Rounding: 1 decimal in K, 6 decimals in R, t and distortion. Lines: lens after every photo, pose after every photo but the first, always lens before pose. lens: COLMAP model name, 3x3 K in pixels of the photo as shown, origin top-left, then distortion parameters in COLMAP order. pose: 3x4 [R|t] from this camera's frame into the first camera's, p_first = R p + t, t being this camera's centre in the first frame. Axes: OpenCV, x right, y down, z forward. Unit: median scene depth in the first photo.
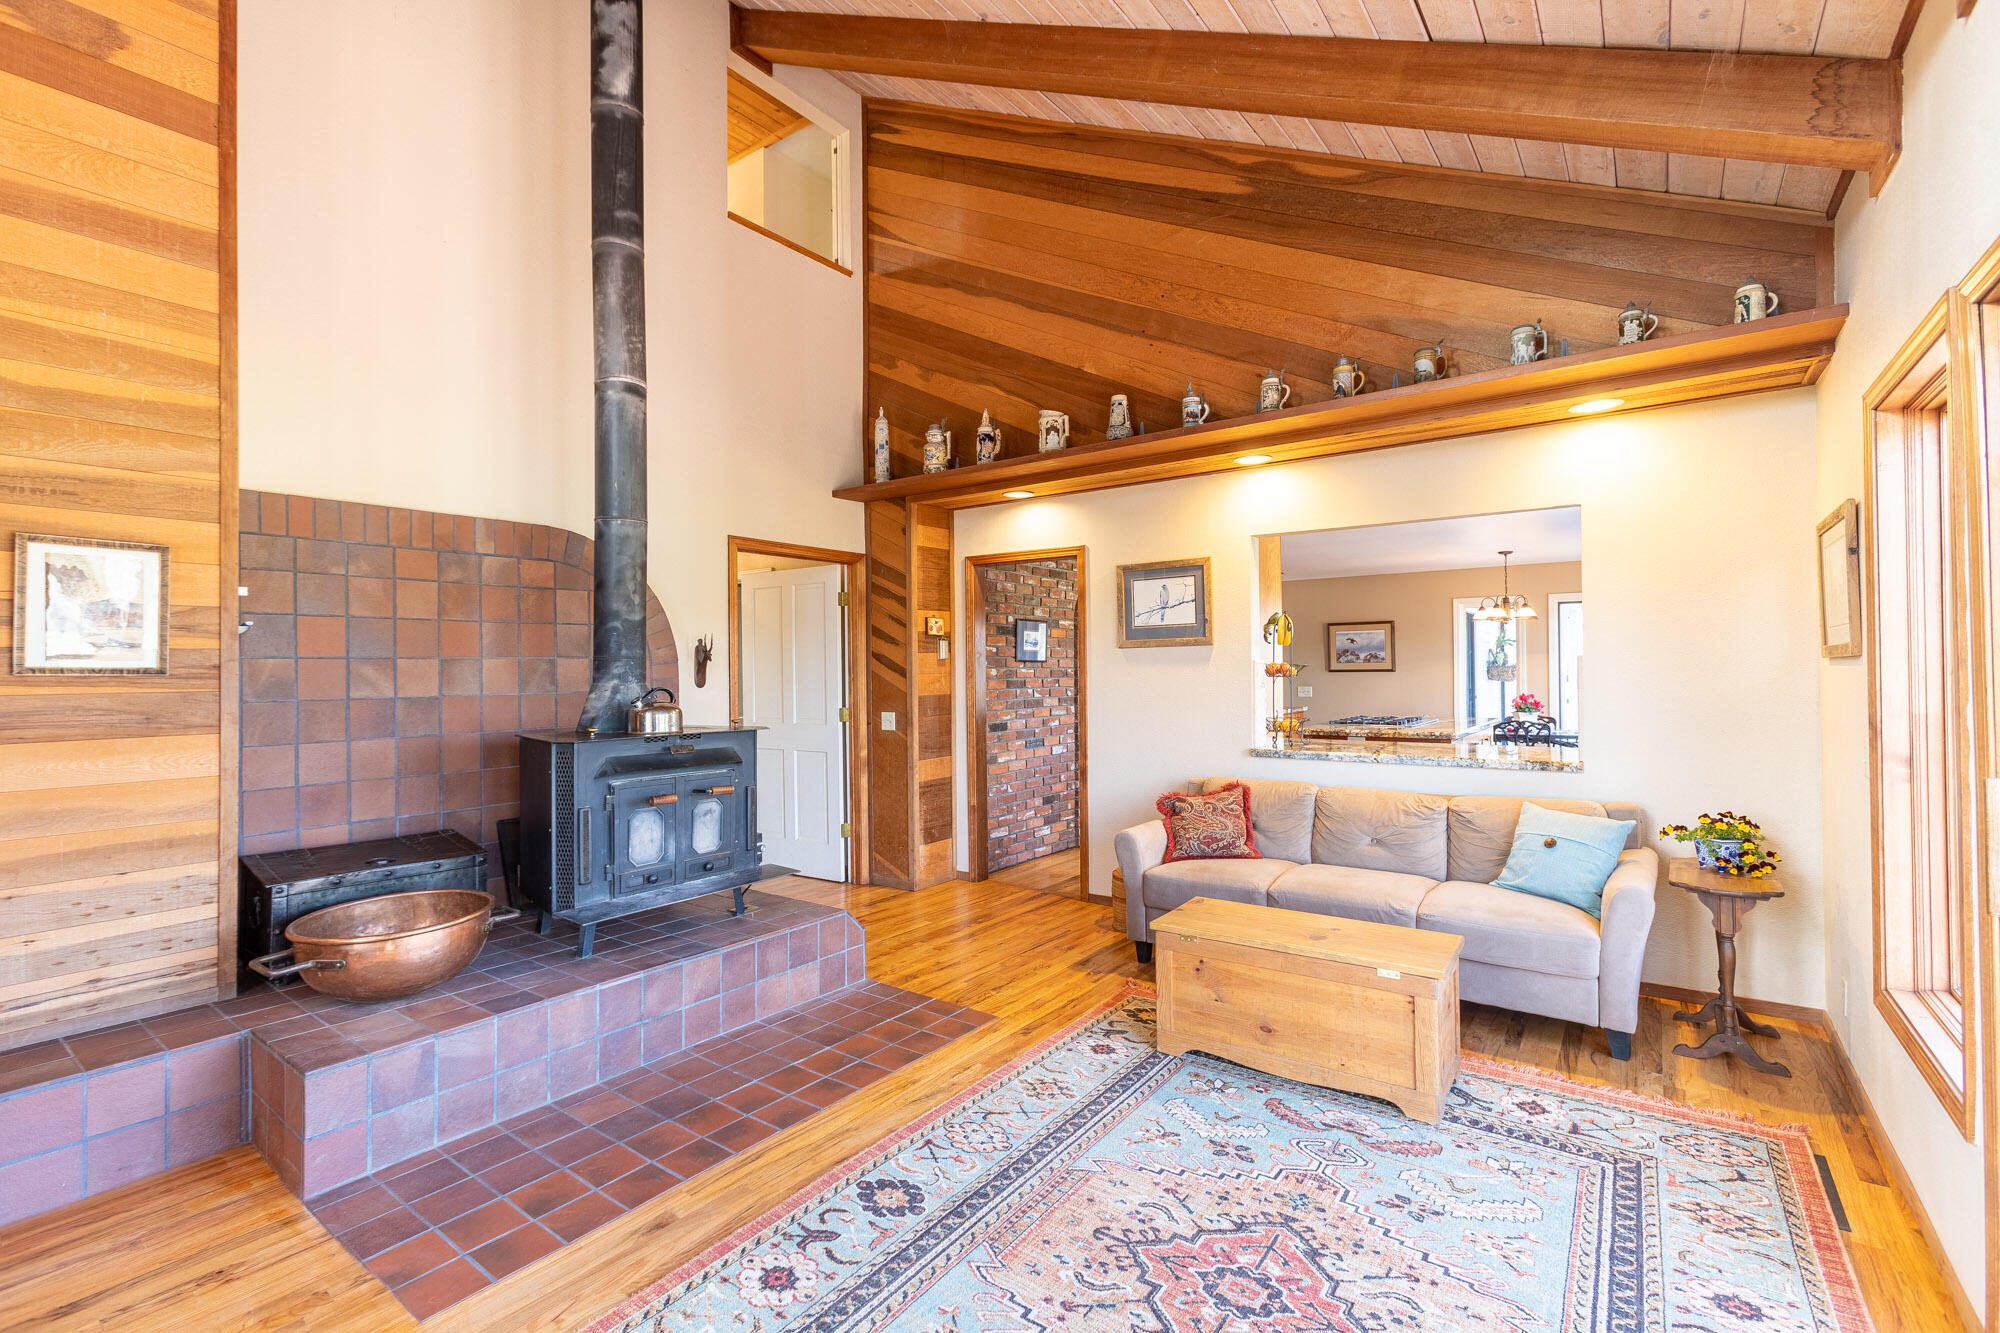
lens RADIAL K [[888.4, 0, 999.0], [0, 888.4, 666.4], [0, 0, 1]] dist [-0.001533, 0.001622]
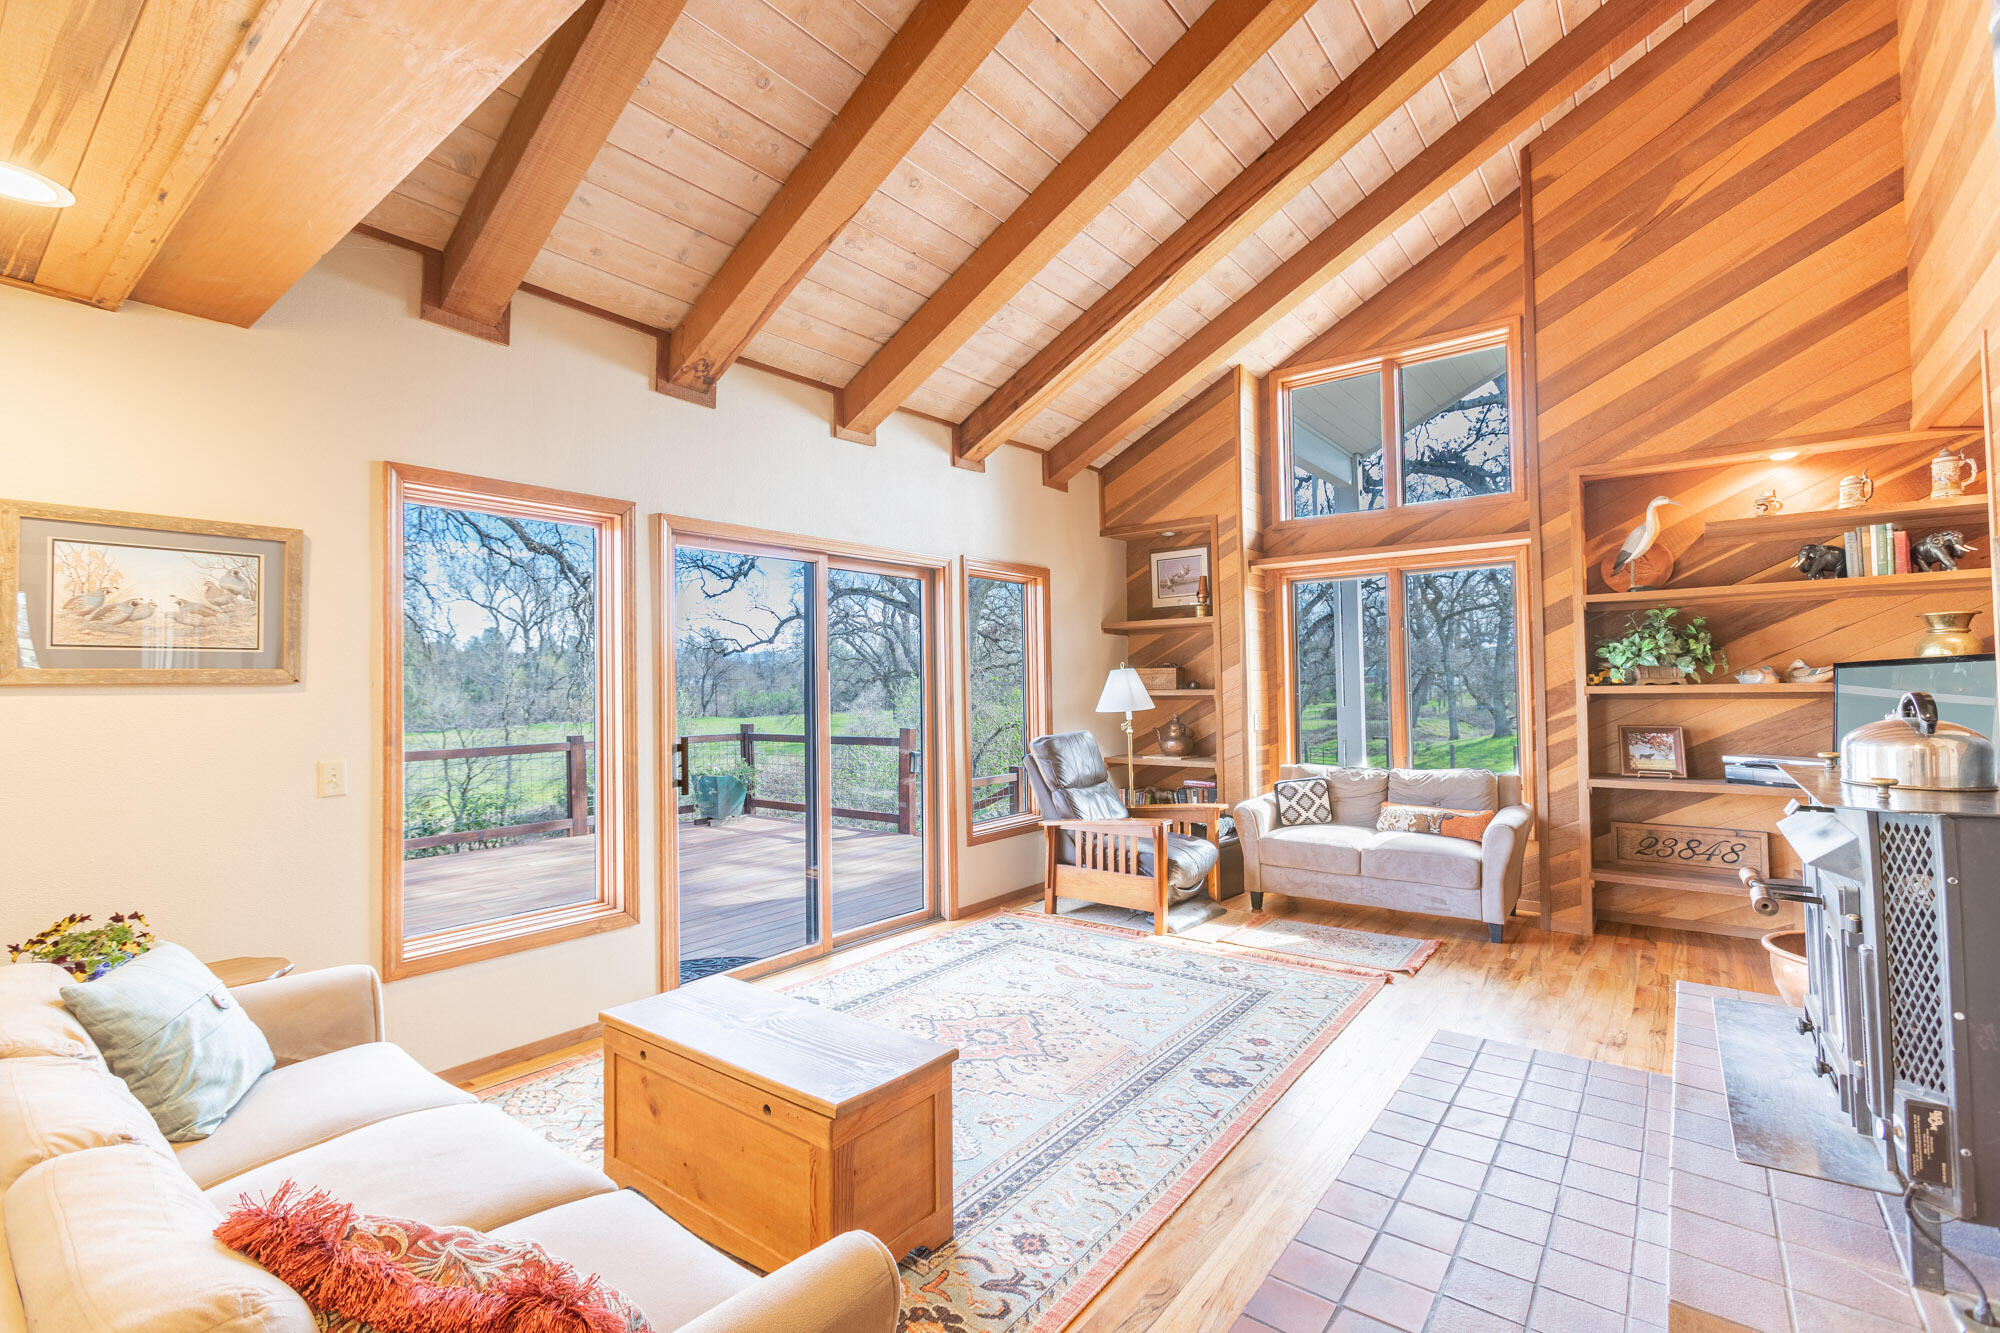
lens RADIAL K [[888.4, 0, 1000.4], [0, 888.4, 667.6], [0, 0, 1]] dist [-0.001533, 0.001622]
pose [[-0.999469, 0.023781, 0.022278, 0.110396], [0.023123, 0.999302, -0.029354, 0.015166], [-0.022960, -0.028823, -0.999321, 1.623102]]
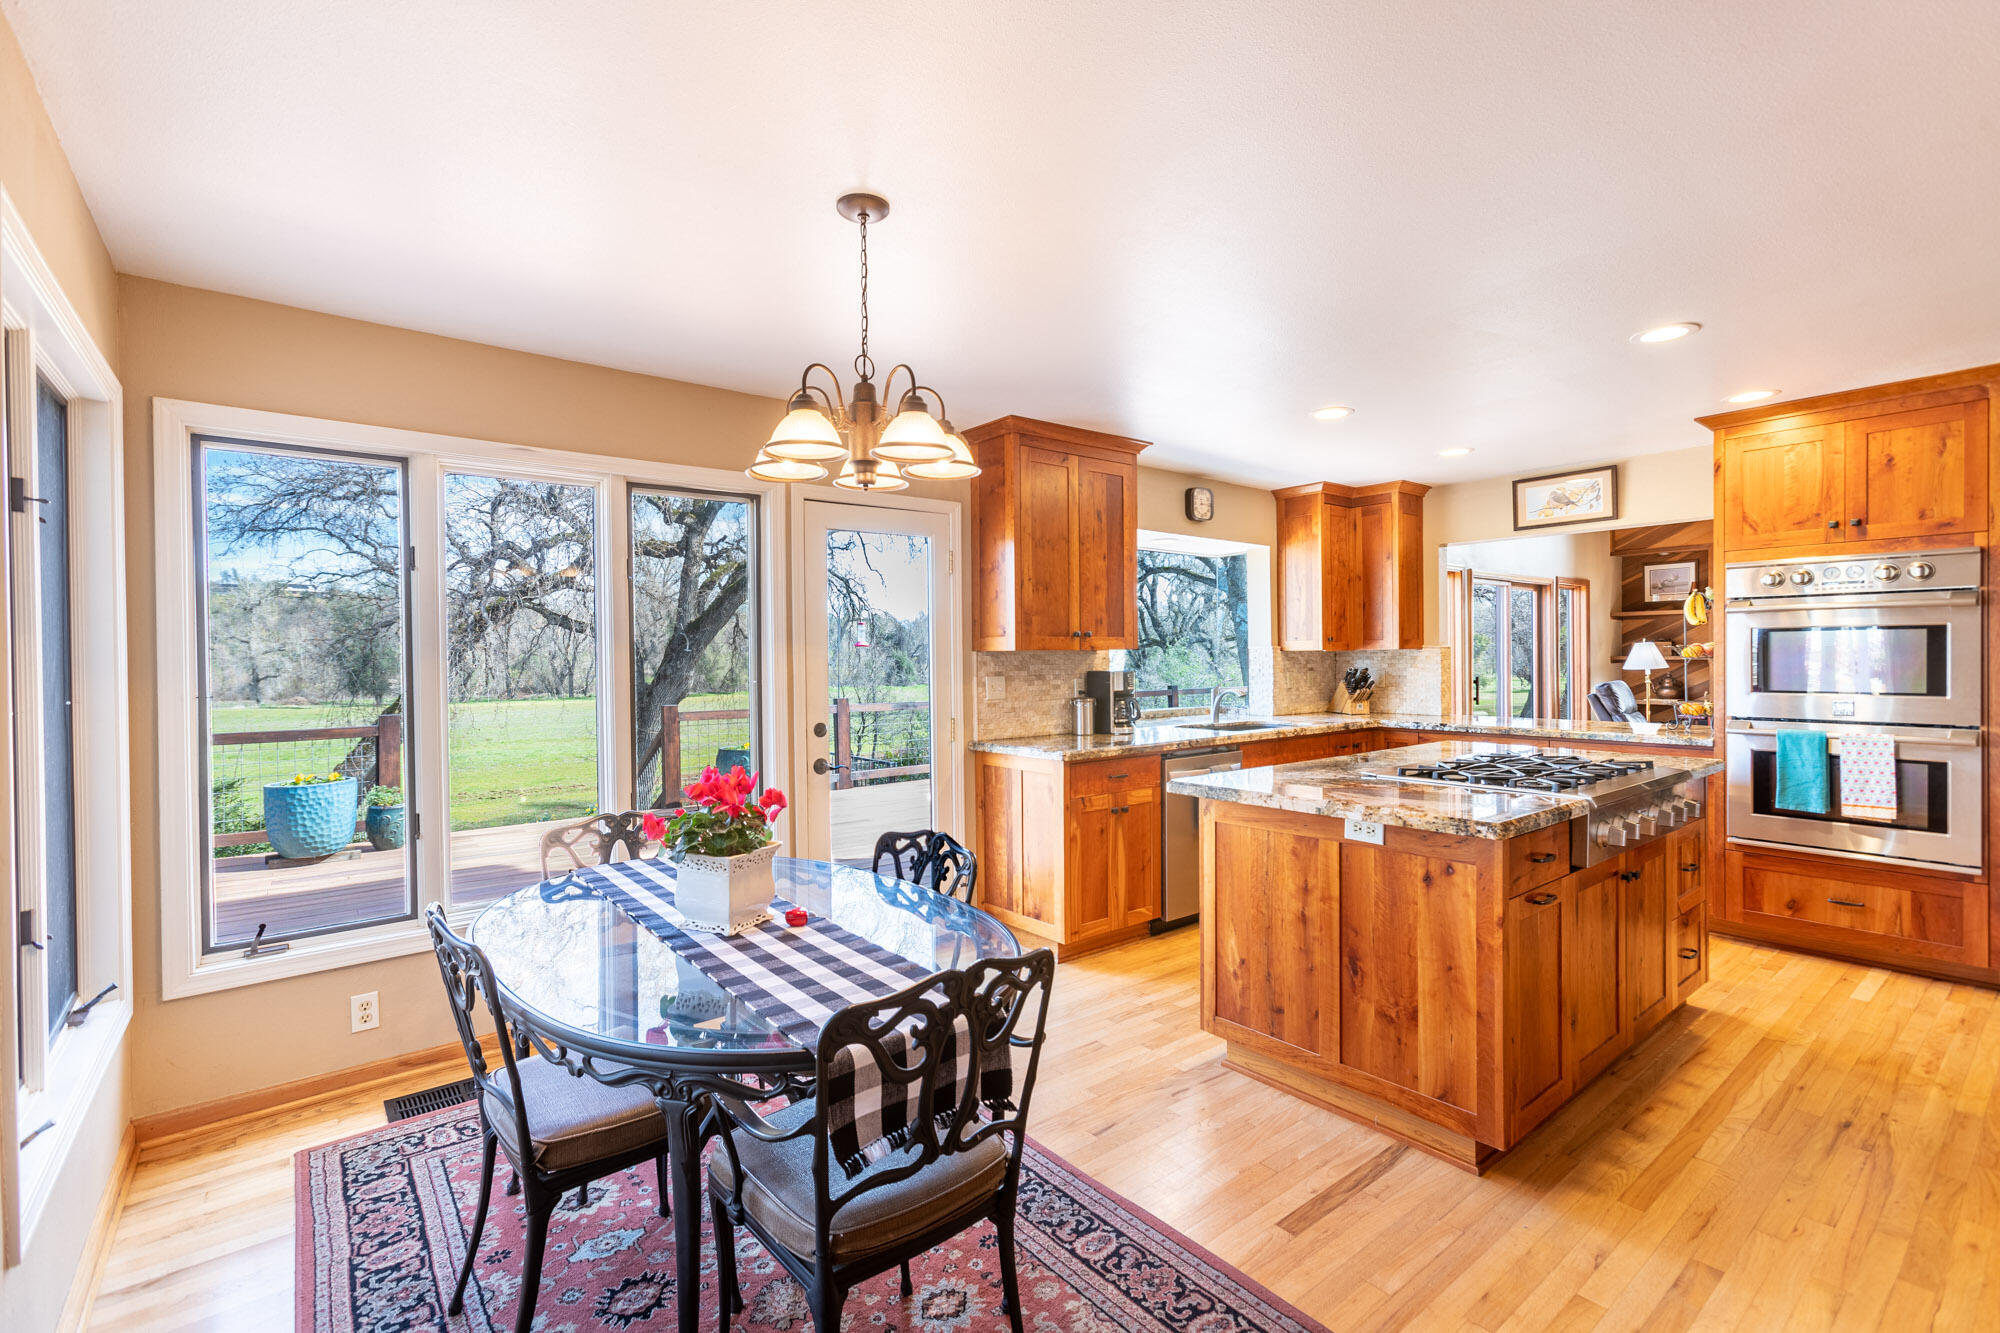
lens RADIAL K [[888.4, 0, 1000.0], [0, 888.4, 663.2], [0, 0, 1]] dist [-0.001533, 0.001622]
pose [[-0.965605, 0.015491, 0.259552, 1.162304], [0.015119, 0.999880, -0.003430, 0.014585], [-0.259573, 0.000612, -0.965723, 3.126814]]
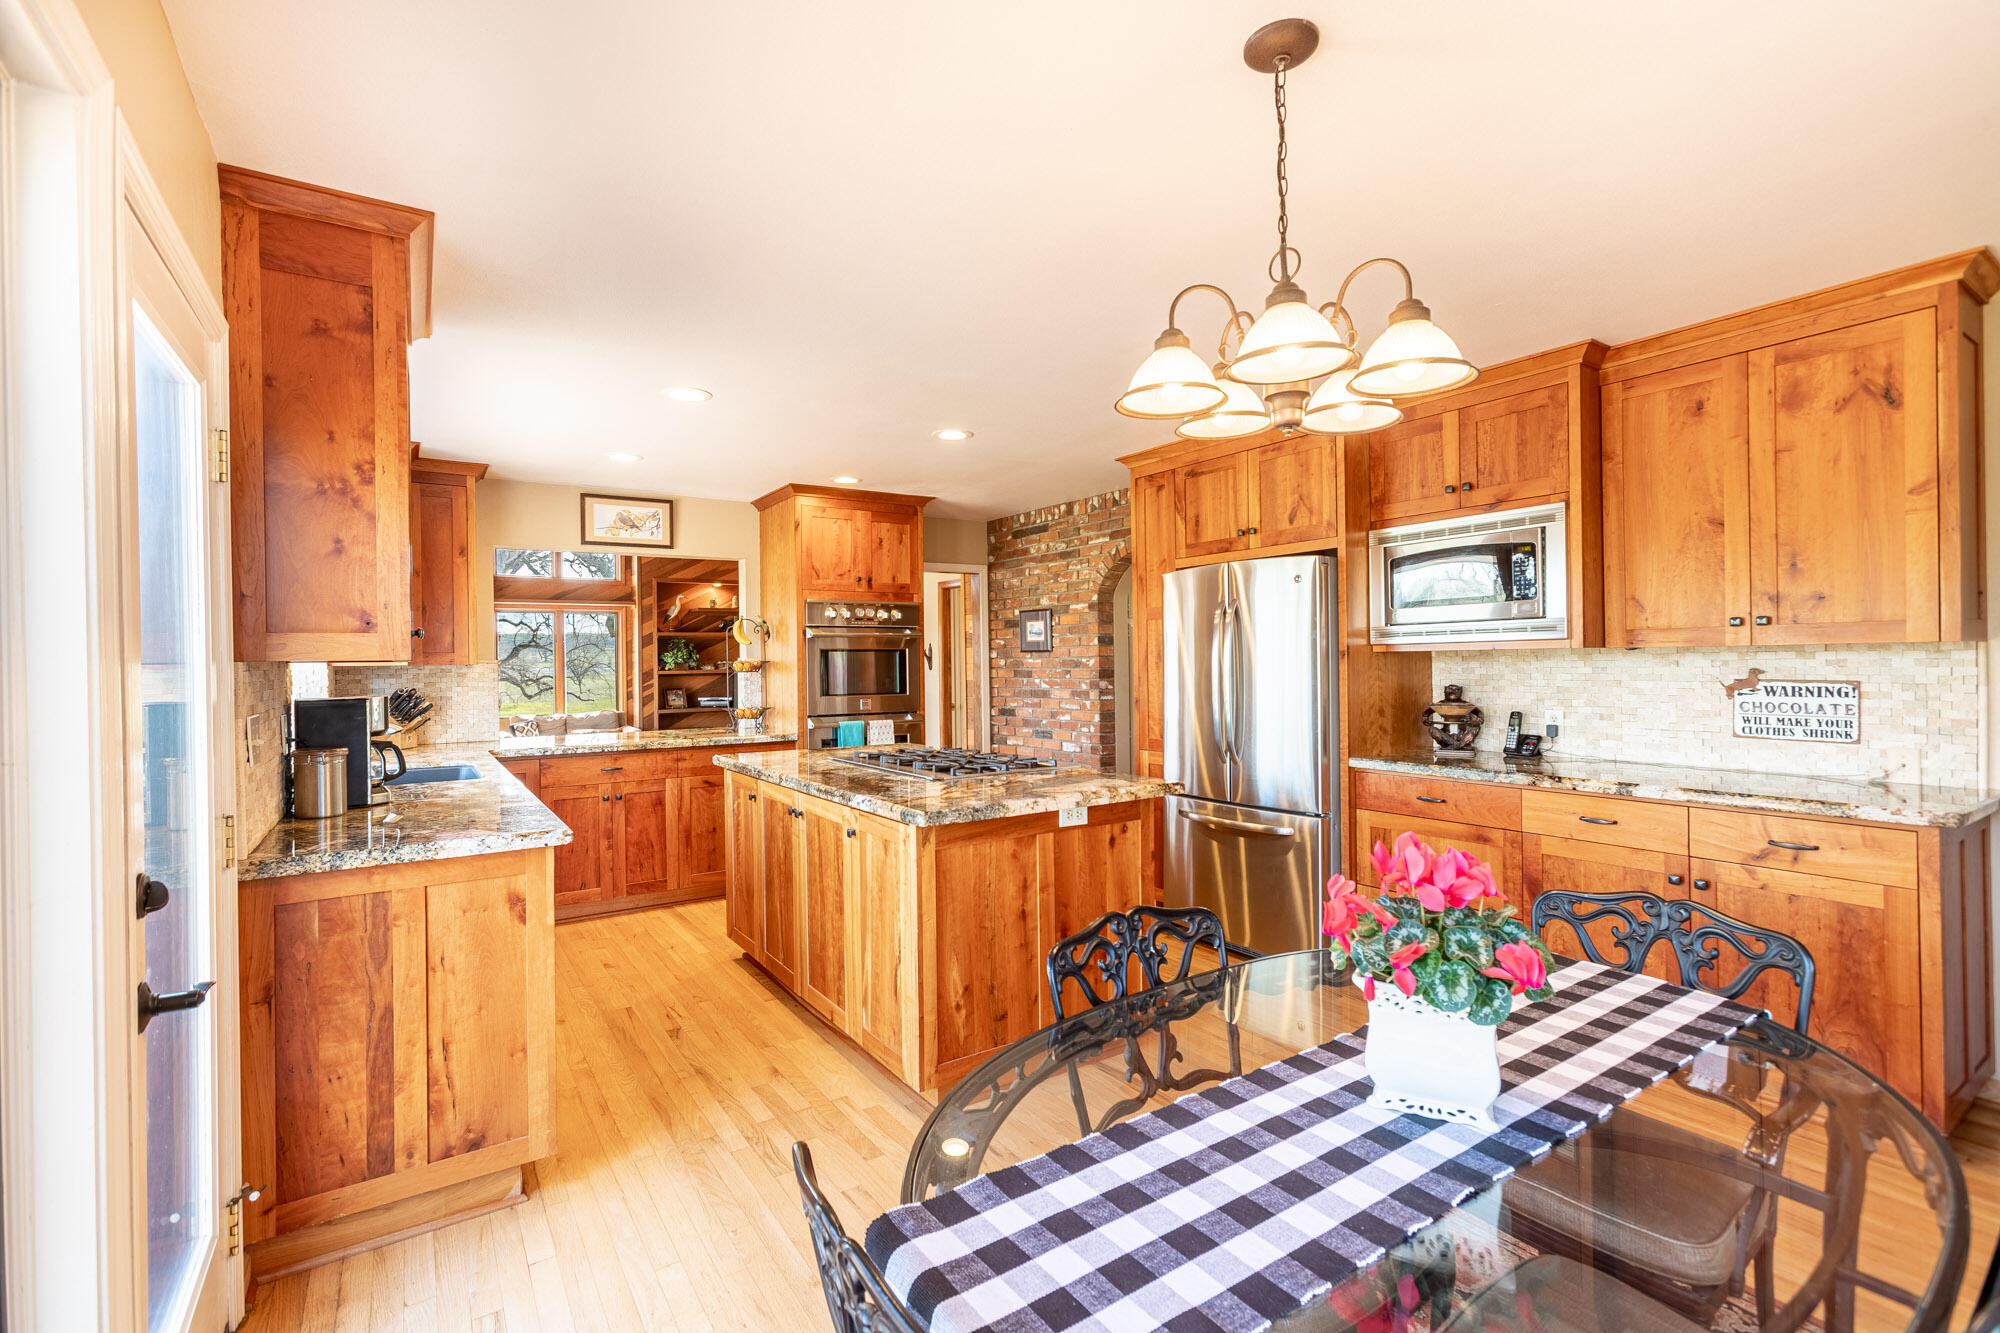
lens RADIAL K [[888.4, 0, 991.4], [0, 888.4, 662.2], [0, 0, 1]] dist [-0.001533, 0.001622]
pose [[-0.343935, 0.013362, -0.938899, 1.937254], [0.021638, 0.999746, 0.006302, -0.001656], [0.938744, -0.018149, -0.344136, 2.532012]]
